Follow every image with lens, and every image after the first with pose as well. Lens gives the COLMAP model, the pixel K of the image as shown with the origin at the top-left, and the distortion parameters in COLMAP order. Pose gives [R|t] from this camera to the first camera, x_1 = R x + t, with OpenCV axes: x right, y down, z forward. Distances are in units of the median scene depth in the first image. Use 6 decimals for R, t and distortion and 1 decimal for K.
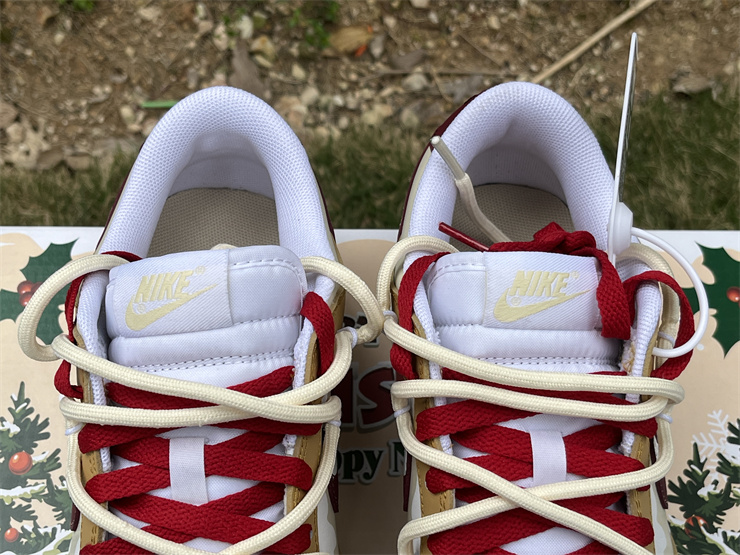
lens RADIAL K [[1129.2, 0, 360.2], [0, 1129.2, 269.5], [0, 0, 1]] dist [-0.007313, 0.000000]
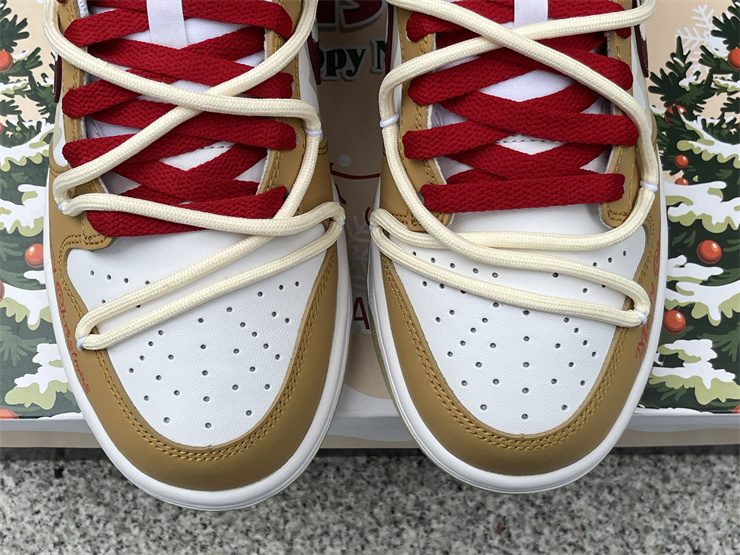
lens RADIAL K [[1129.2, 0, 363.9], [0, 1129.2, 275.7], [0, 0, 1]] dist [-0.007313, 0.000000]
pose [[0.999871, -0.013015, 0.009387, 0.006862], [0.010875, 0.979733, 0.200012, 0.164365], [-0.011800, -0.199884, 0.979748, -0.015658]]
